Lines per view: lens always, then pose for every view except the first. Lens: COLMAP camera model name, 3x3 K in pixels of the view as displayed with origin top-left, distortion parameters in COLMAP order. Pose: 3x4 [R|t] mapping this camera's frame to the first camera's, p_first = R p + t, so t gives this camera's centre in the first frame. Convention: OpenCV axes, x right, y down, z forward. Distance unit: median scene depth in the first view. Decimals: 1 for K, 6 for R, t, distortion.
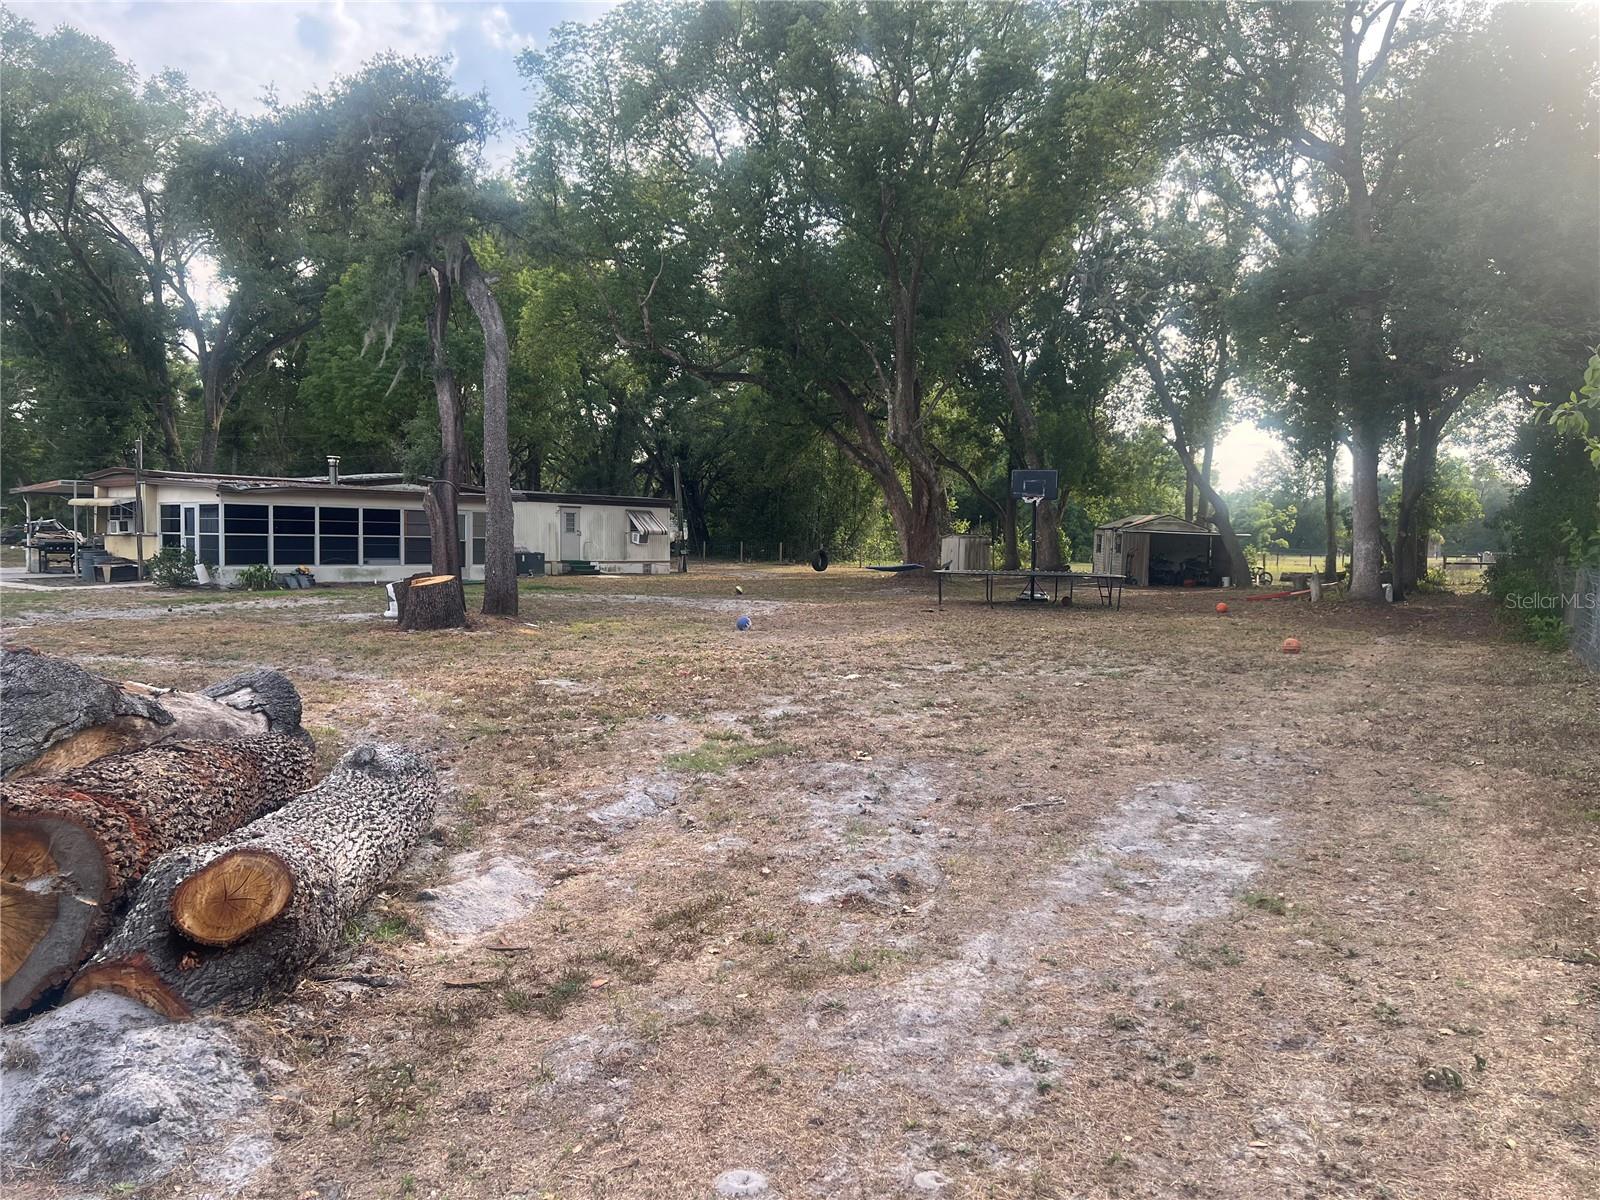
lens RADIAL K [[1185.1, 0, 800.5], [0, 1185.1, 607.3], [0, 0, 1]] dist [0.047866, -0.059874]
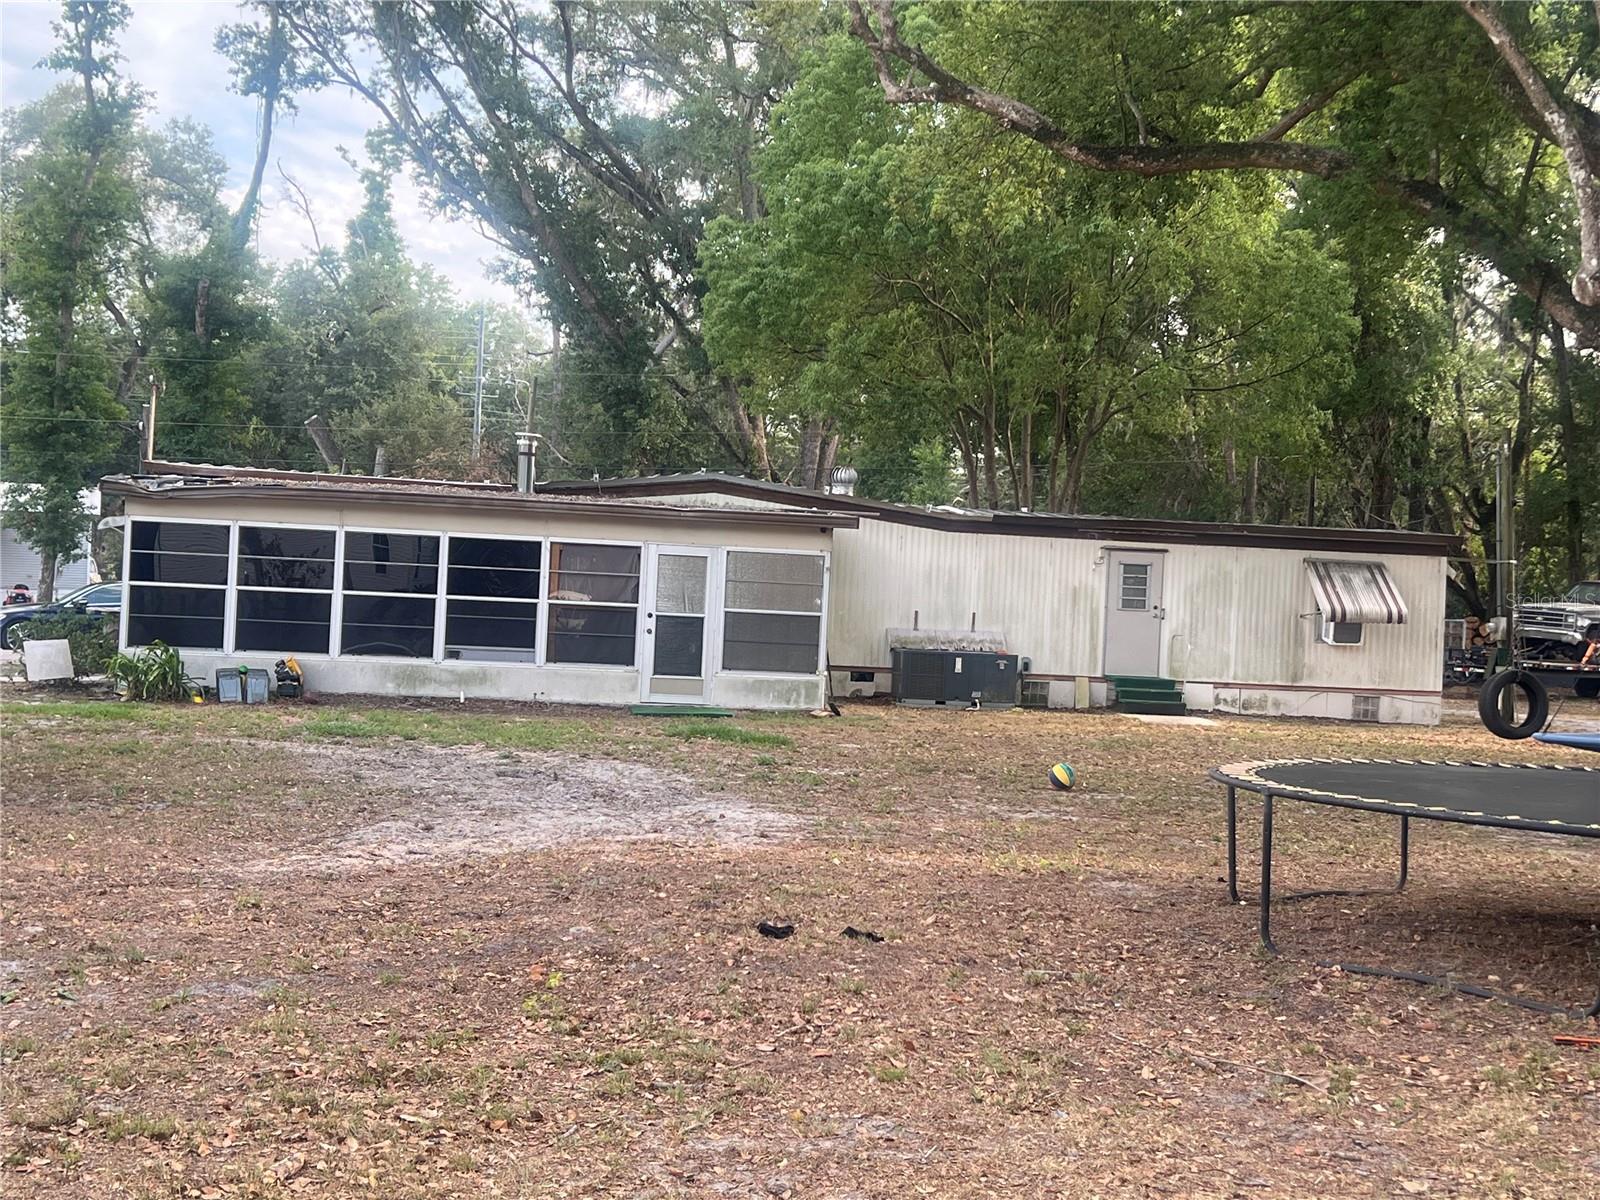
lens RADIAL K [[2052.7, 0, 821.3], [0, 2052.7, 621.5], [0, 0, 1]] dist [0.044268, 0.000000]
pose [[0.754238, 0.028198, -0.655995, 0.258280], [-0.072223, 0.996578, -0.040200, -0.028149], [0.652617, 0.077699, 0.753694, 0.485805]]
